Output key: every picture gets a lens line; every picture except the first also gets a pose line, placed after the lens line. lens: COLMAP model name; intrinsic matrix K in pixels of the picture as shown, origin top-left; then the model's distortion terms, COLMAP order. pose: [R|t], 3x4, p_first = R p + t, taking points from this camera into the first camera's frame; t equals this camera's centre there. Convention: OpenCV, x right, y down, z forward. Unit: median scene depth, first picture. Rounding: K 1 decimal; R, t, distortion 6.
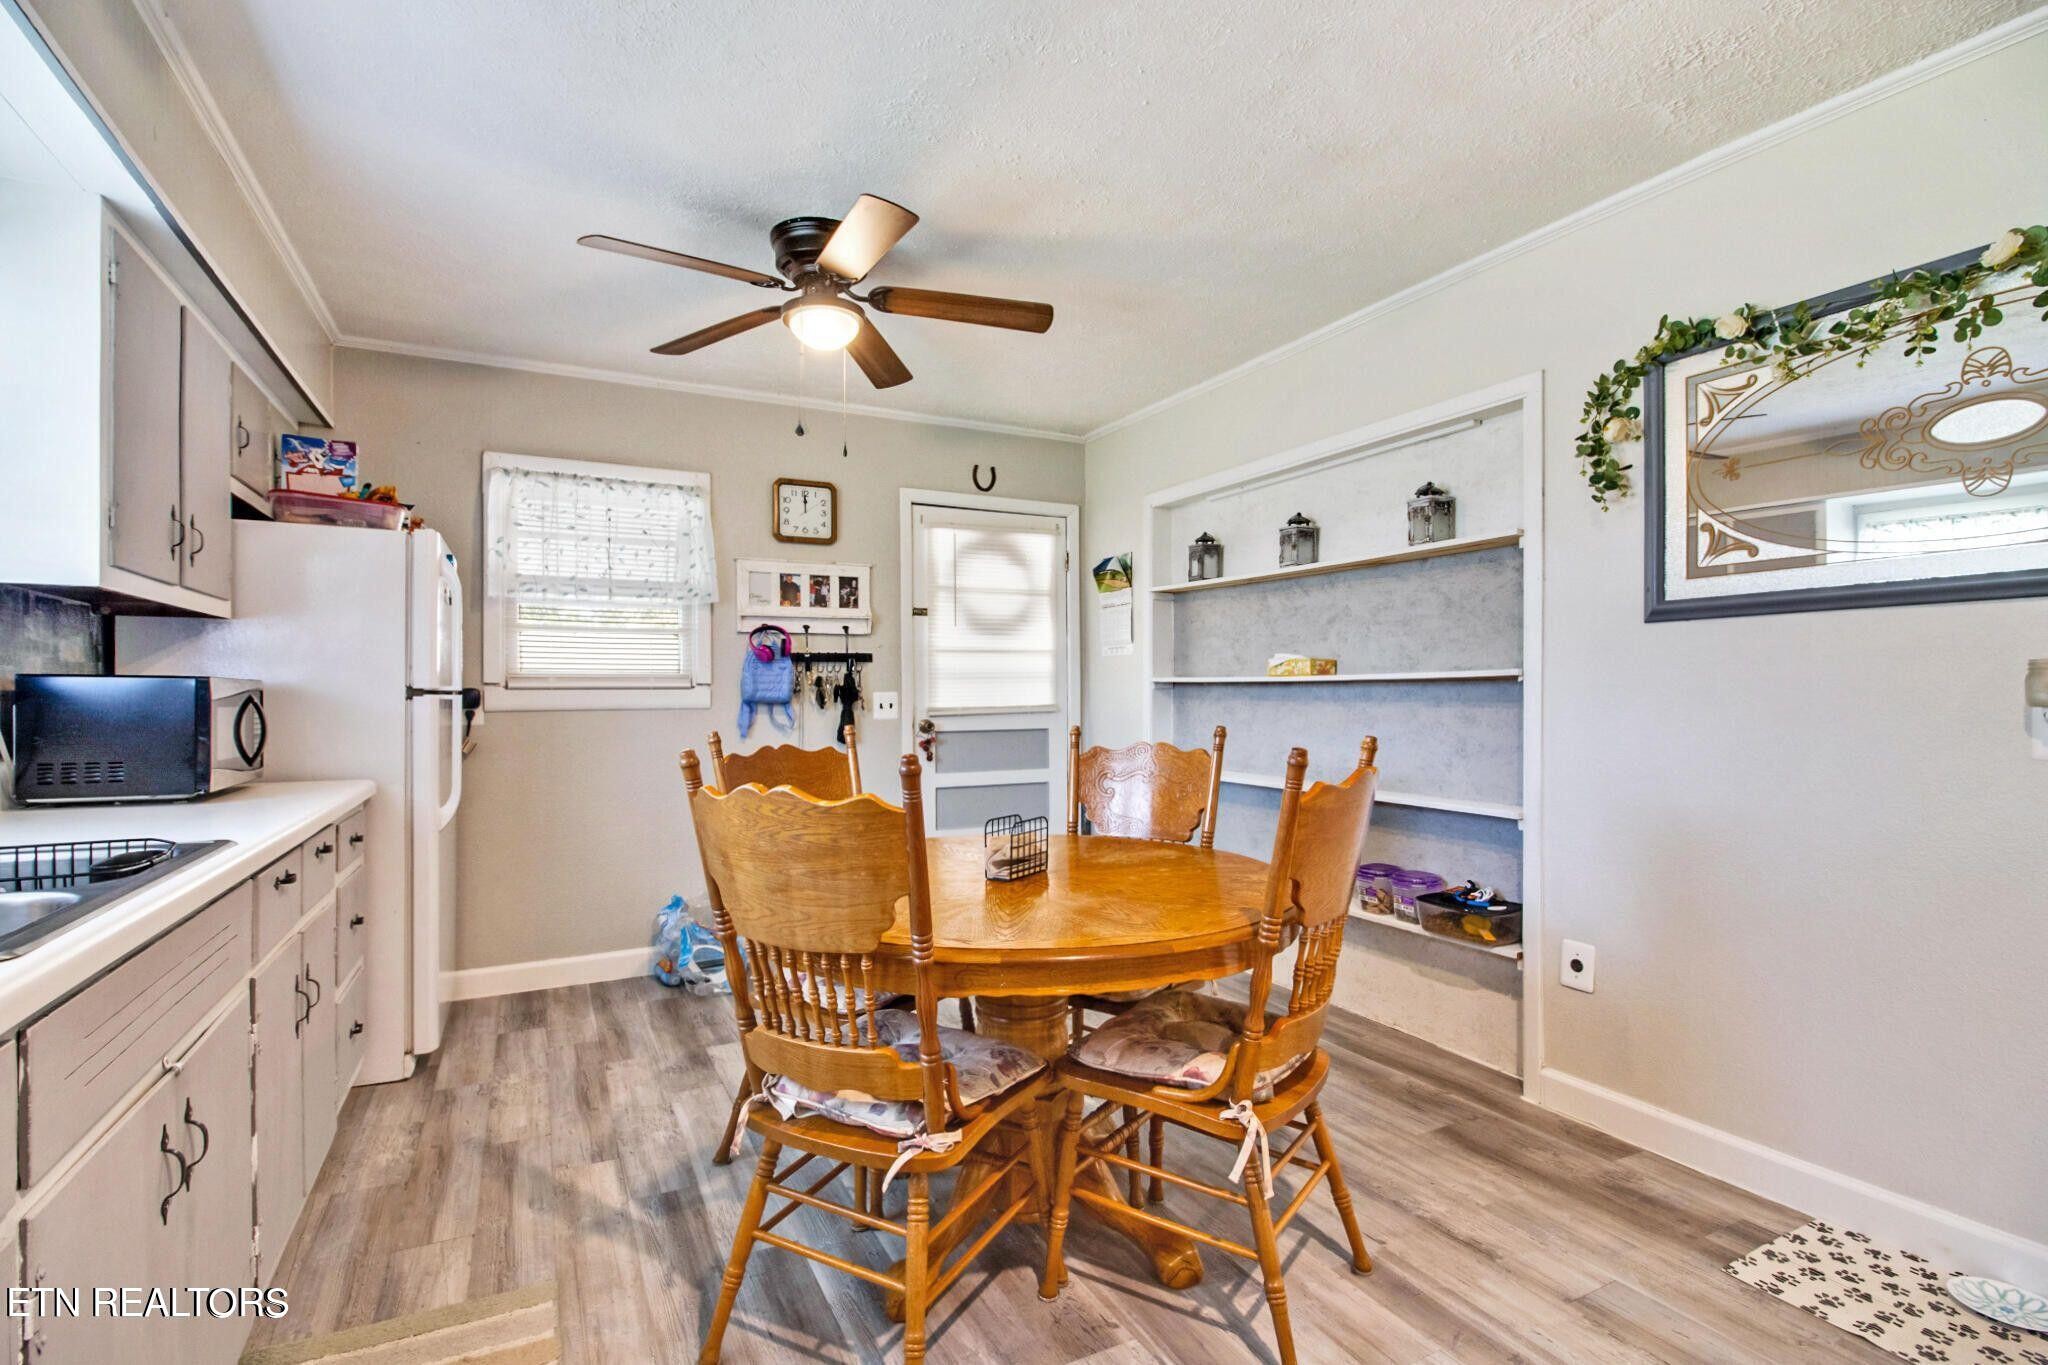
lens RADIAL K [[957.5, 0, 1029.0], [0, 957.5, 685.3], [0, 0, 1]] dist [-0.002392, -0.000588]
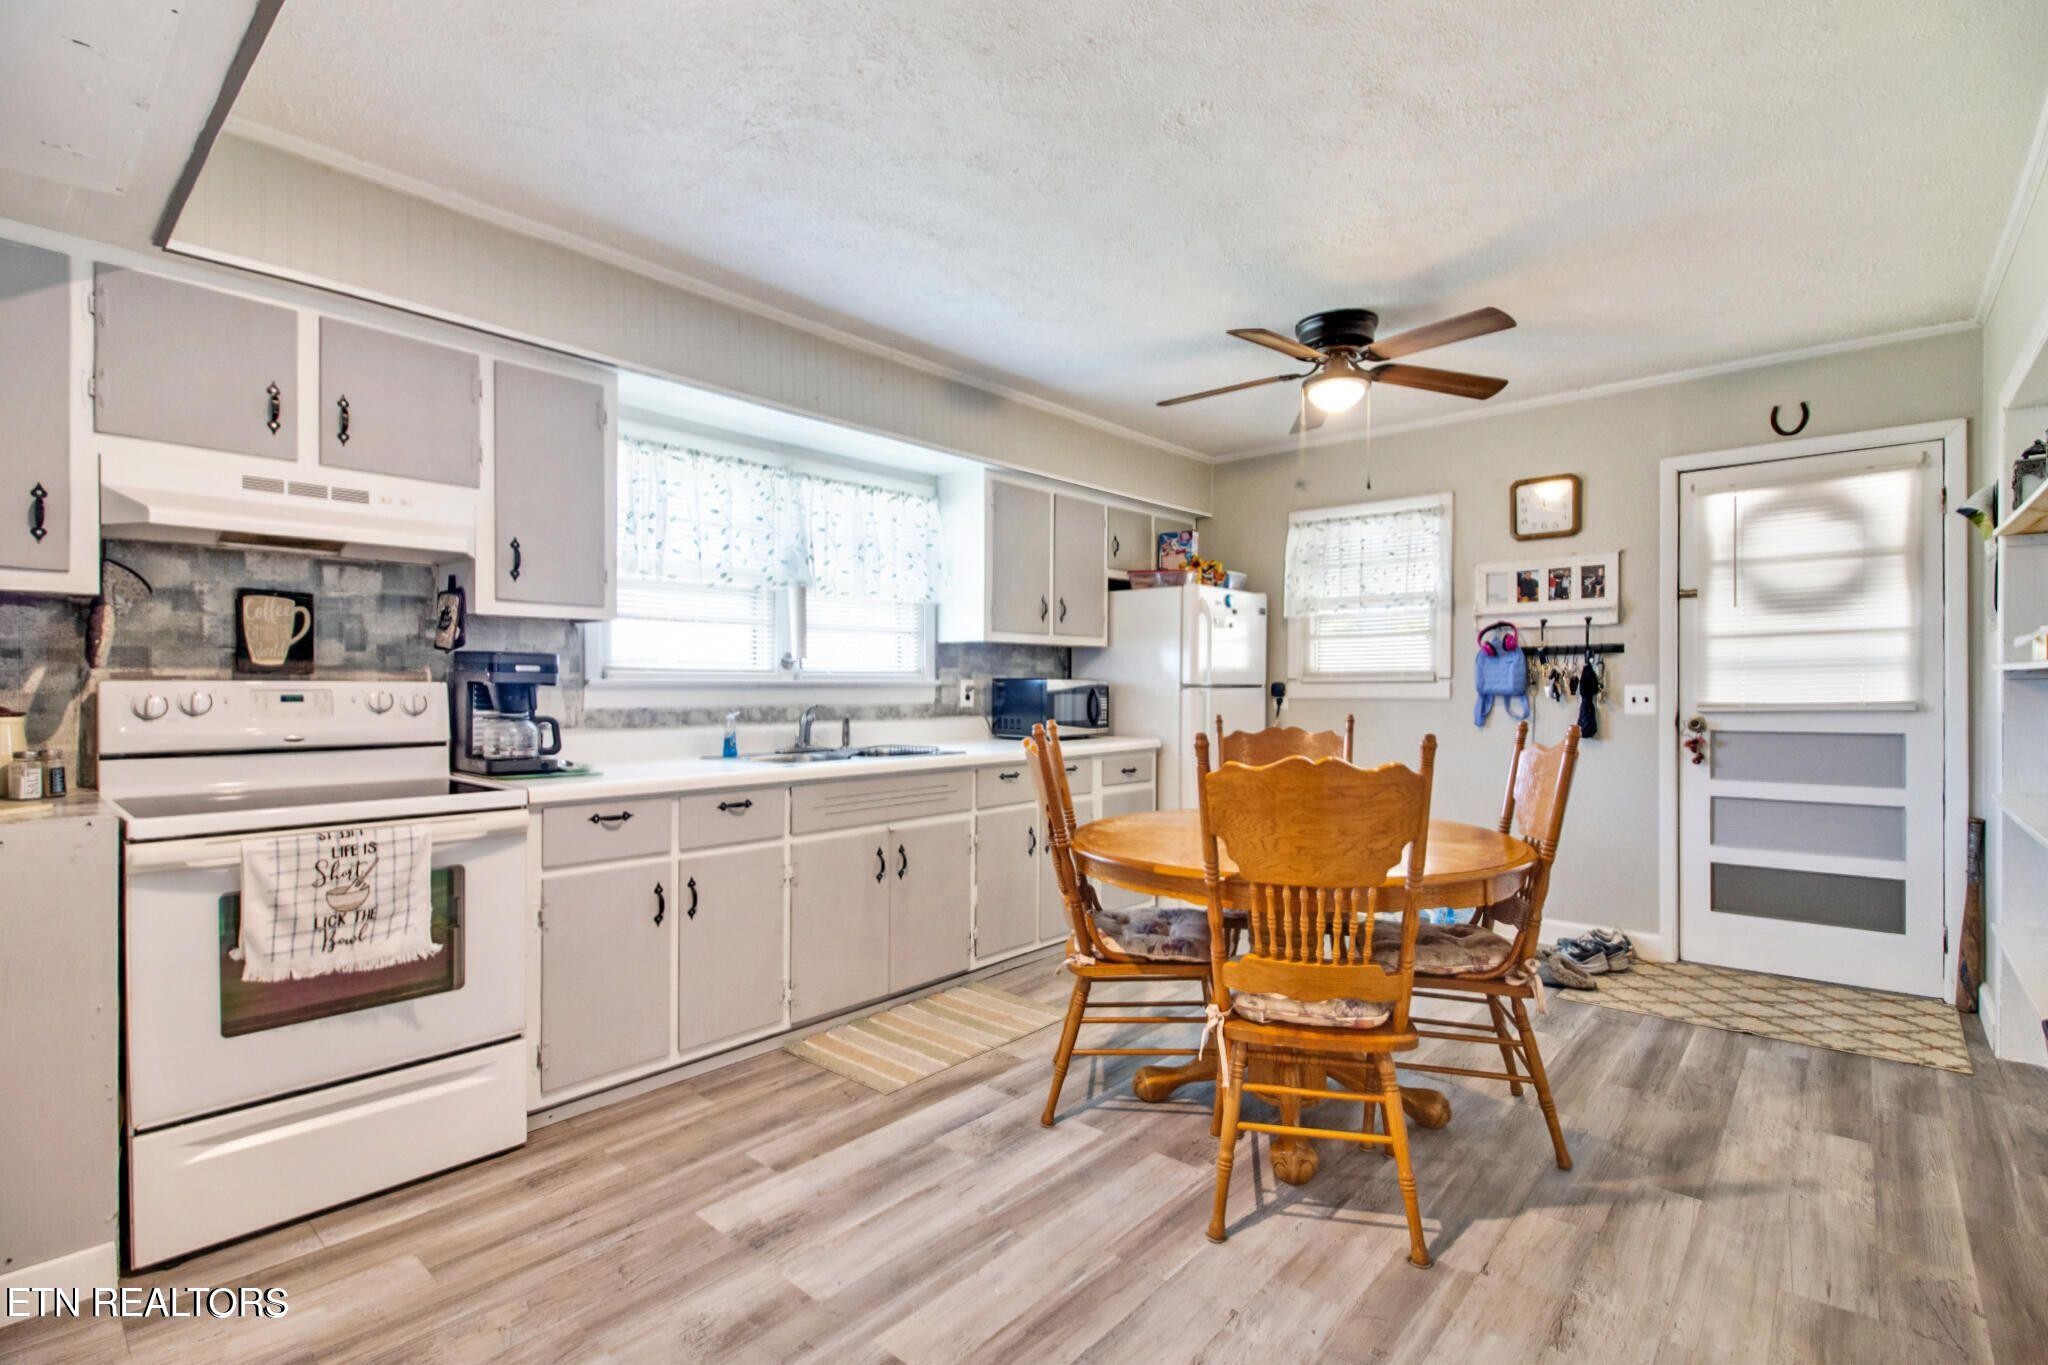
lens RADIAL K [[957.5, 0, 1029.0], [0, 957.5, 685.3], [0, 0, 1]] dist [-0.002392, -0.000588]
pose [[0.363925, -0.003793, -0.931421, 0.511239], [0.007959, 0.999968, -0.000962, 0.003712], [0.931394, -0.007063, 0.363944, 0.119018]]
